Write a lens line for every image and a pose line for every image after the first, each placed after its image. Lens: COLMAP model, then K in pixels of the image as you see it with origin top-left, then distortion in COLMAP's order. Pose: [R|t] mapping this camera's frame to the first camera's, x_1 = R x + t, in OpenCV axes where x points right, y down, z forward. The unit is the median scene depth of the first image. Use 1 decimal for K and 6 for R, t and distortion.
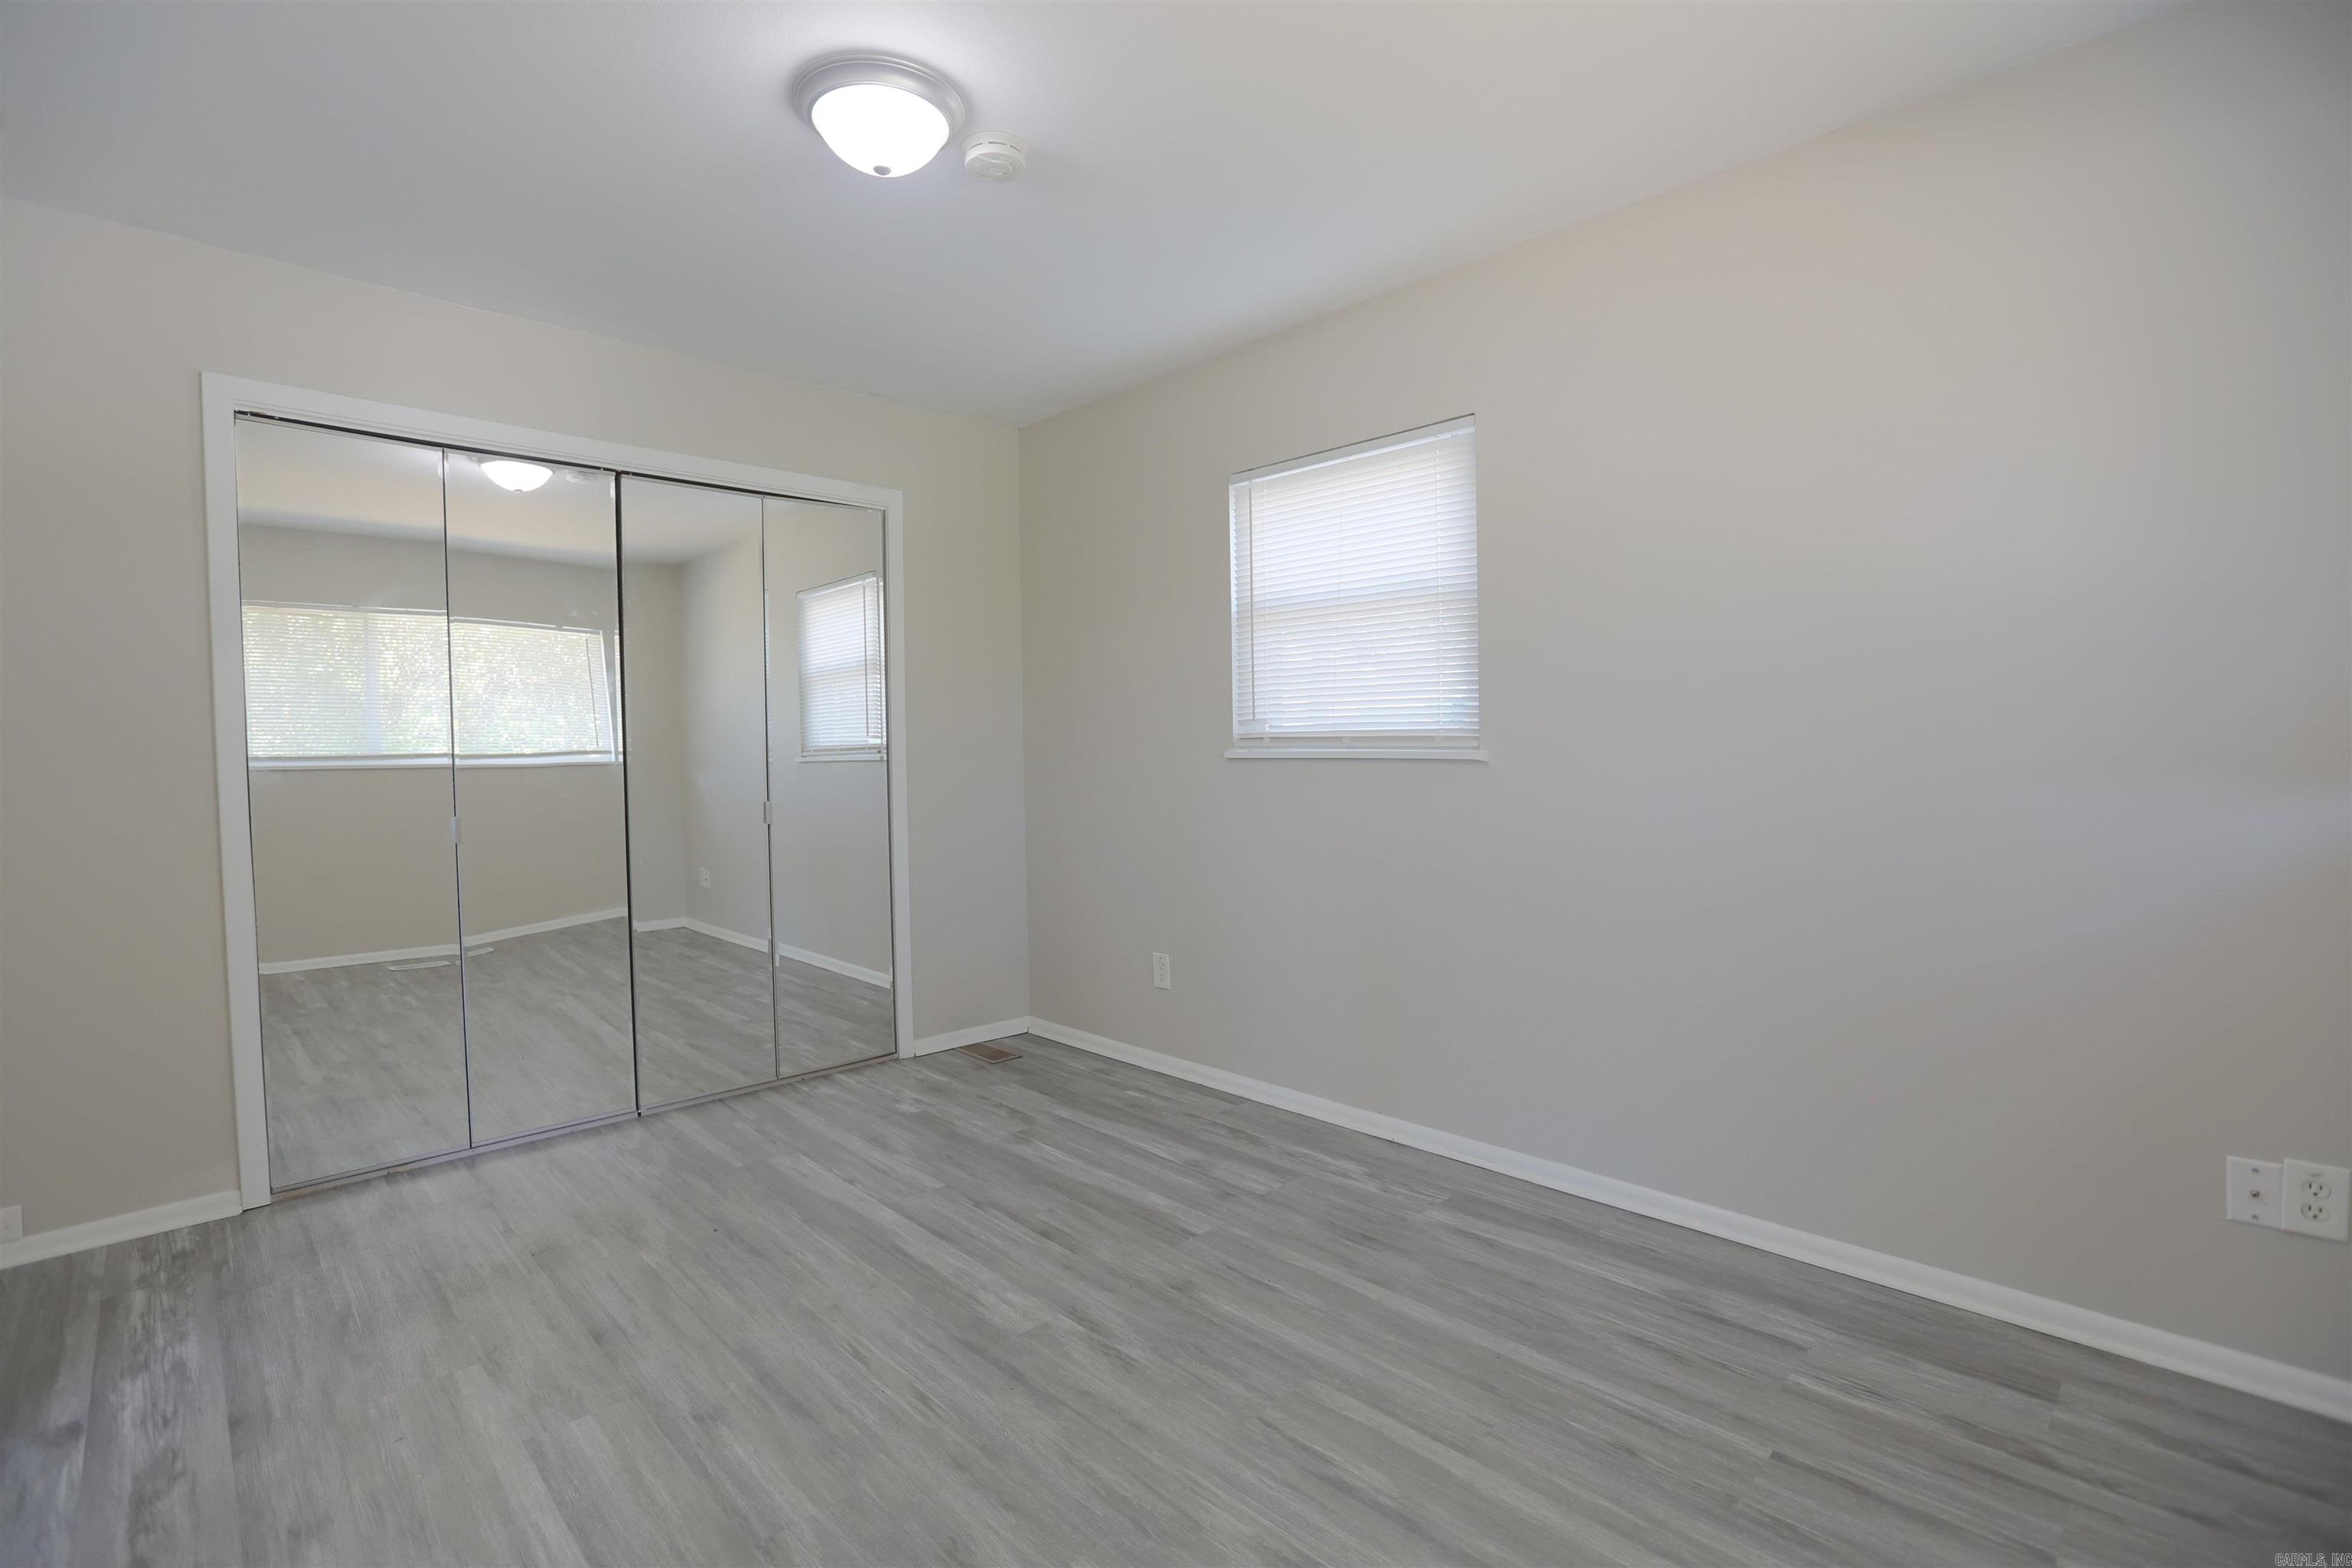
lens RADIAL K [[1066.3, 0, 1172.6], [0, 1066.3, 787.1], [0, 0, 1]] dist [-0.059716, 0.020270]
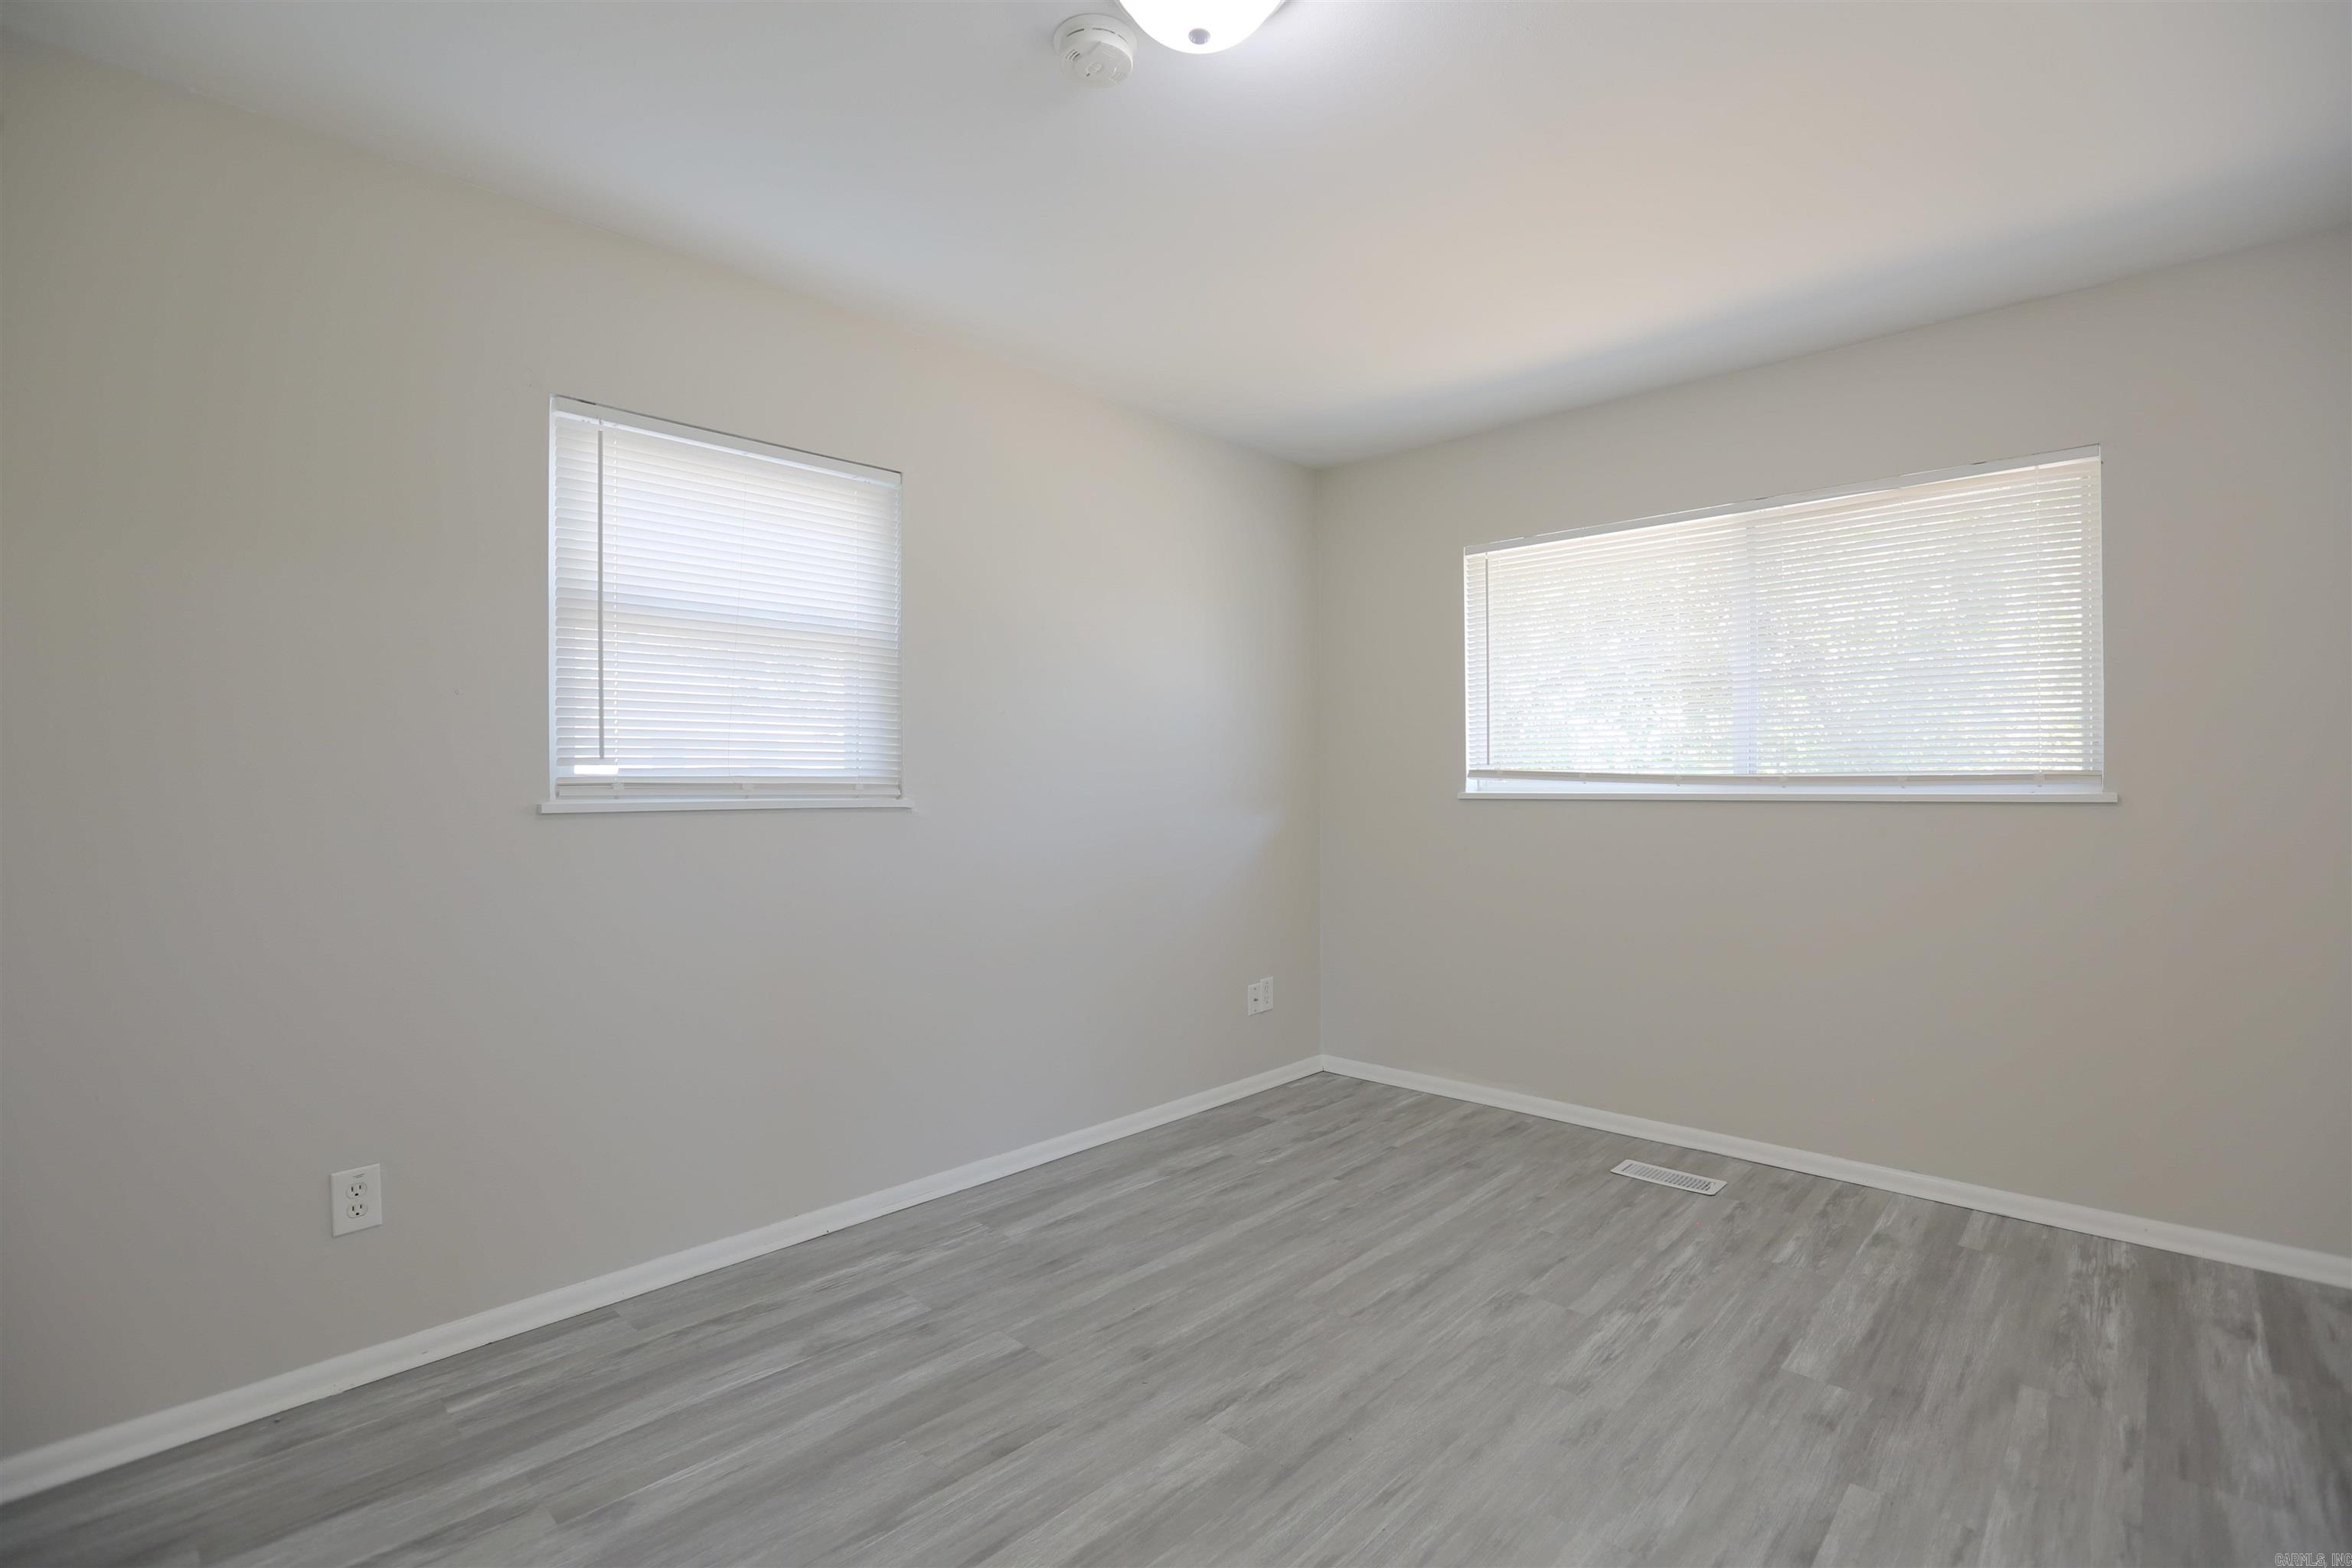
lens RADIAL K [[1066.3, 0, 1172.6], [0, 1066.3, 787.1], [0, 0, 1]] dist [-0.059716, 0.020270]
pose [[-0.033463, 0.010802, 0.999382, -0.863969], [0.047647, 0.998822, -0.009200, -0.026851], [-0.998304, 0.047310, -0.033938, 0.892627]]
